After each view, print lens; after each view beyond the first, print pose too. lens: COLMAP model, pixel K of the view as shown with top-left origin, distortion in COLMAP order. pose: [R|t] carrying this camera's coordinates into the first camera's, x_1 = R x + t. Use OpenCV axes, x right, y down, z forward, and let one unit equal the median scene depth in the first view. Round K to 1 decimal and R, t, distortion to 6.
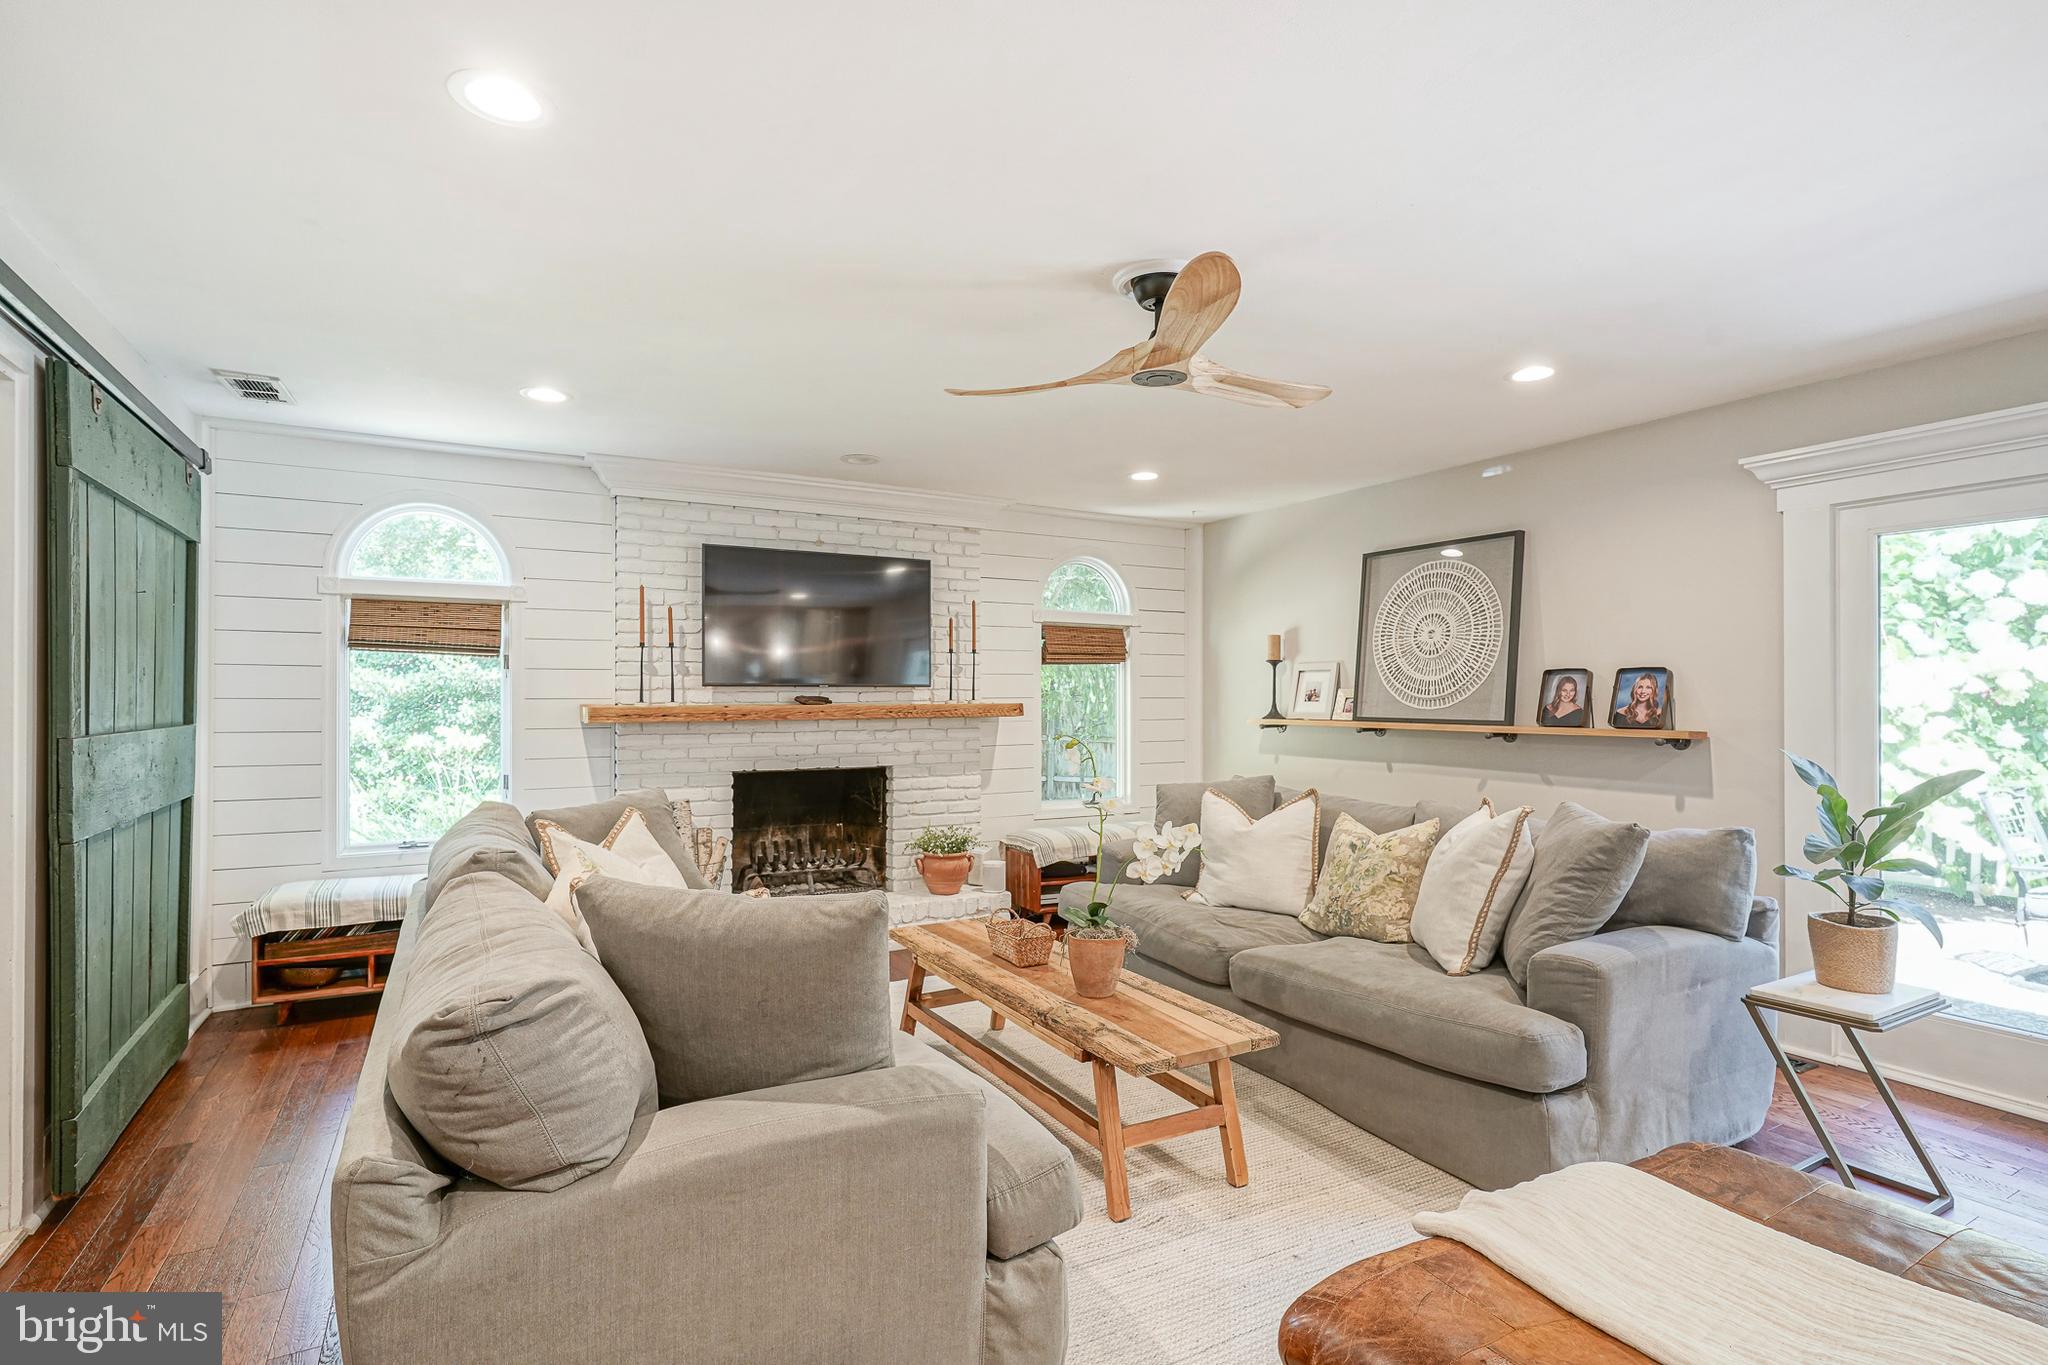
lens RADIAL K [[1002.3, 0, 1032.6], [0, 1002.3, 691.1], [0, 0, 1]] dist [-0.007687, 0.000787]
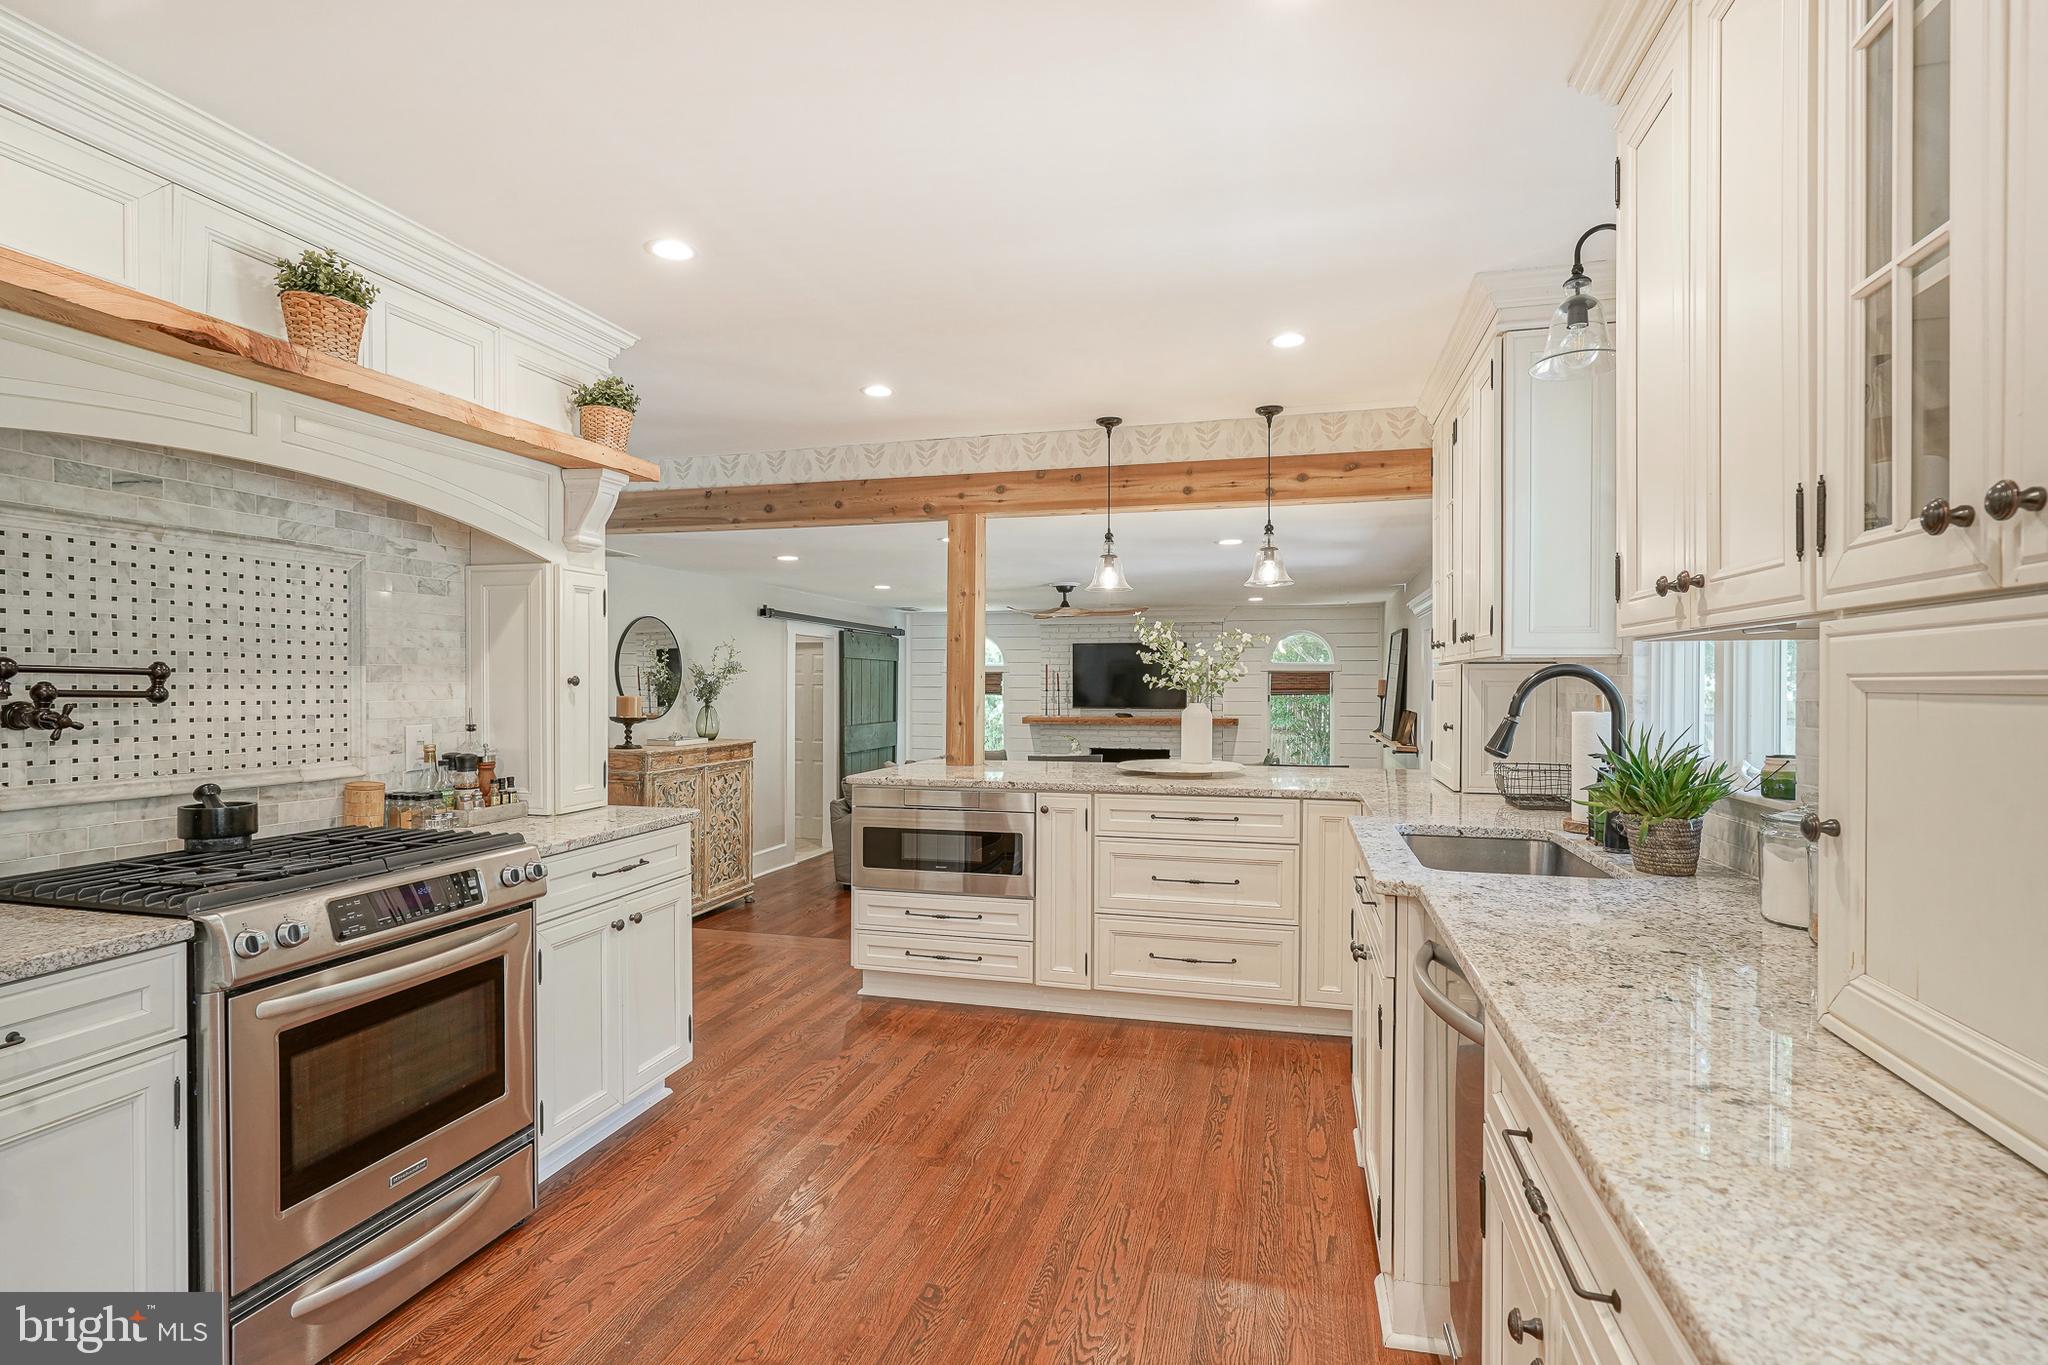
lens RADIAL K [[1004.7, 0, 1014.9], [0, 1004.7, 690.8], [0, 0, 1]] dist [-0.011658, 0.005557]
pose [[0.705077, 0.005796, -0.709107, 1.190291], [0.001238, 0.999955, 0.009403, -0.066696], [0.709130, -0.007508, 0.705038, -0.674179]]
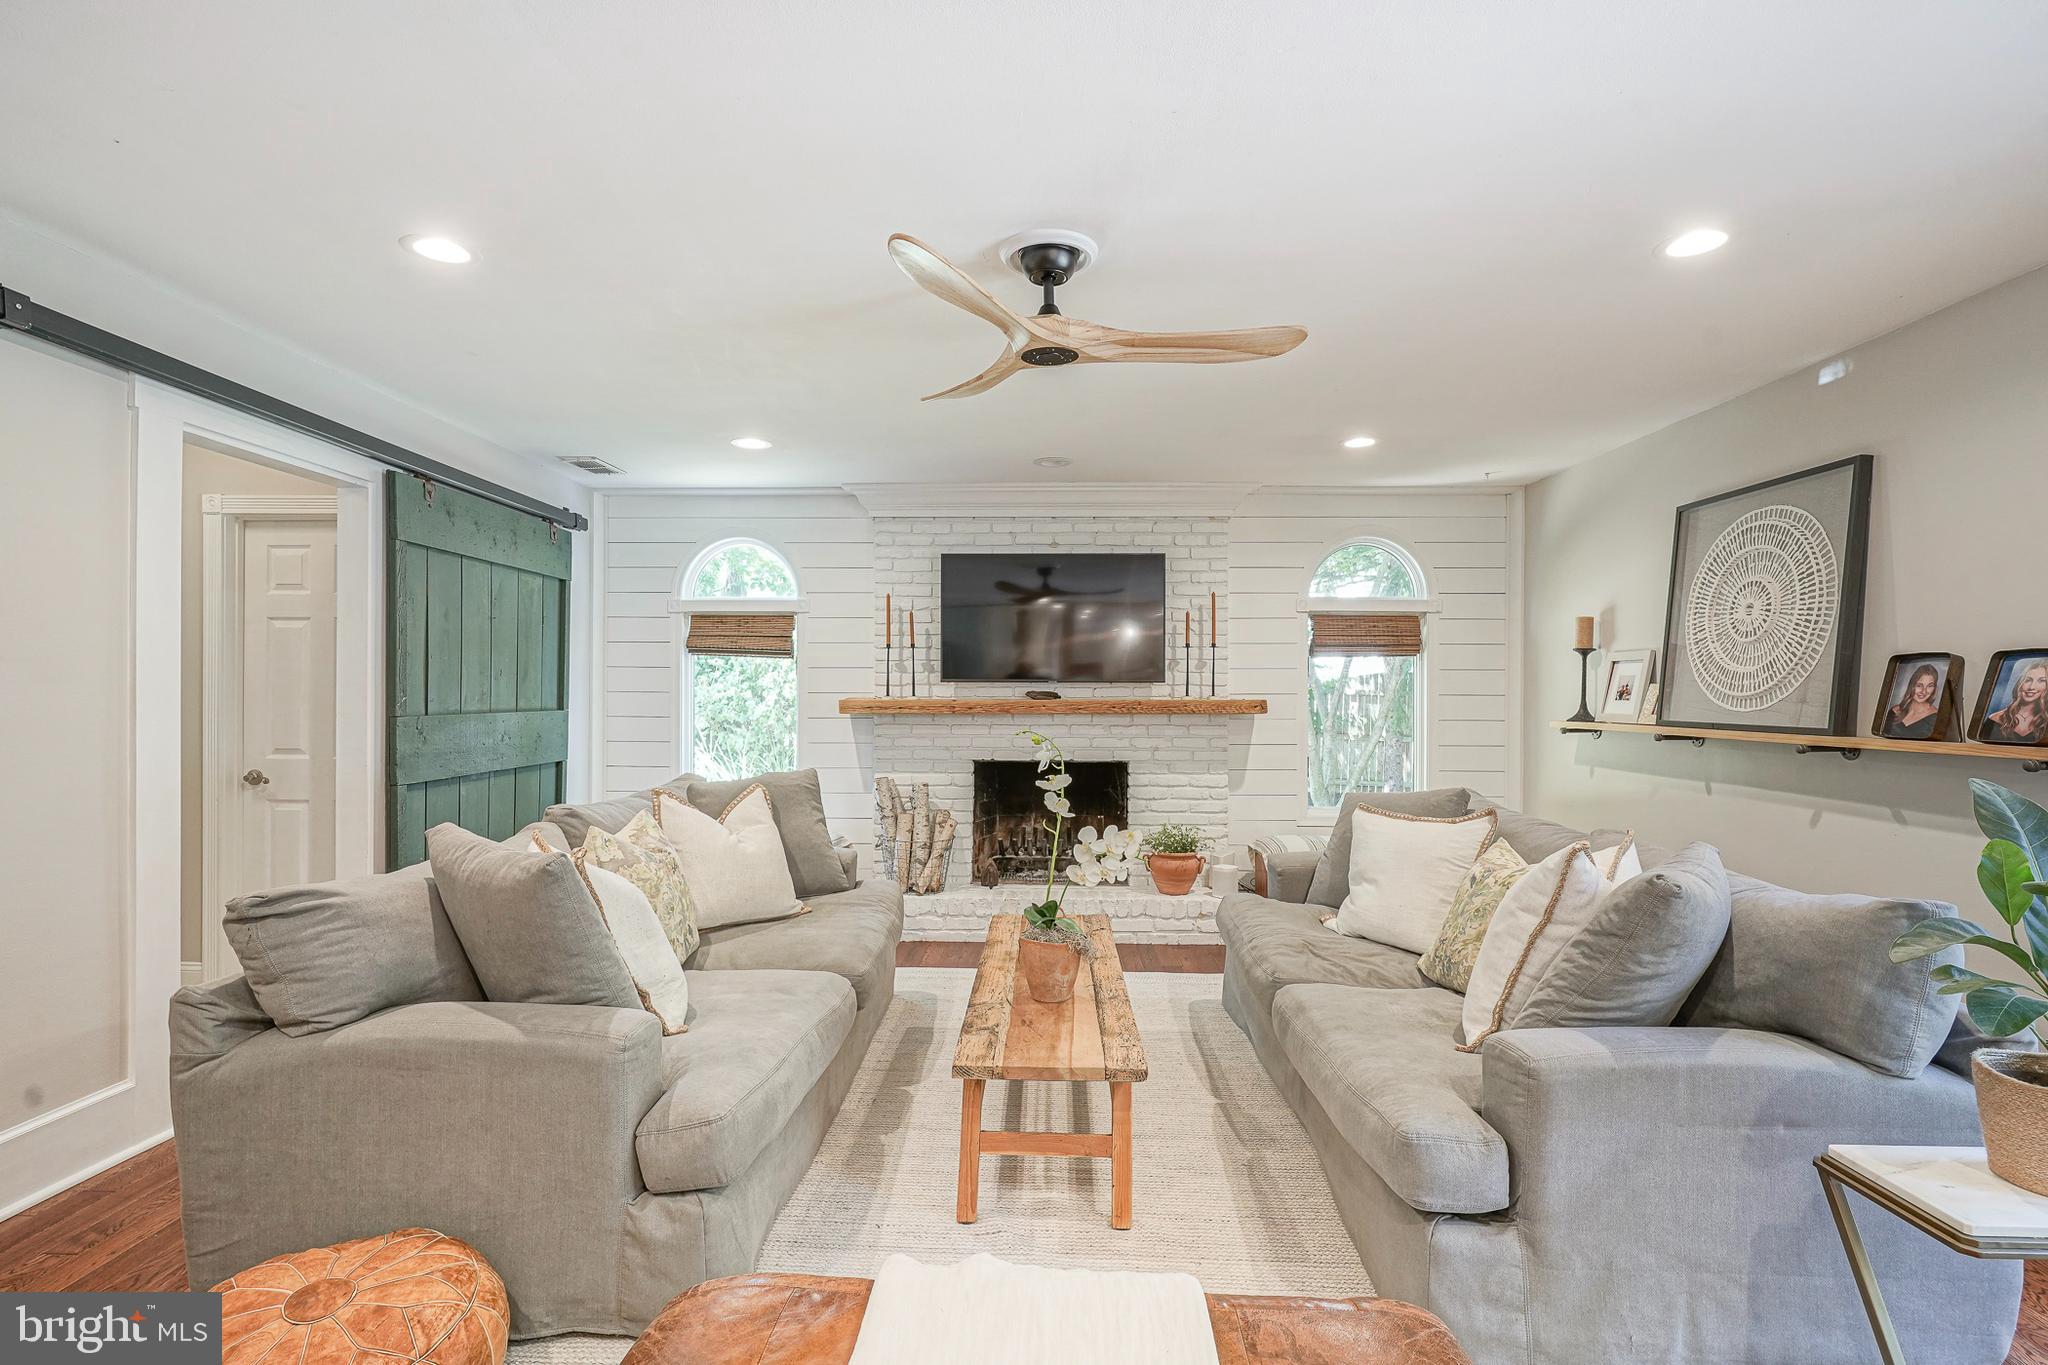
lens RADIAL K [[1004.7, 0, 1014.9], [0, 1004.7, 690.8], [0, 0, 1]] dist [-0.011658, 0.005557]
pose [[0.853077, 0.002502, -0.521780, 0.332908], [-0.000759, 0.999993, 0.003554, 0.000786], [0.521785, -0.002635, 0.853073, 0.095197]]
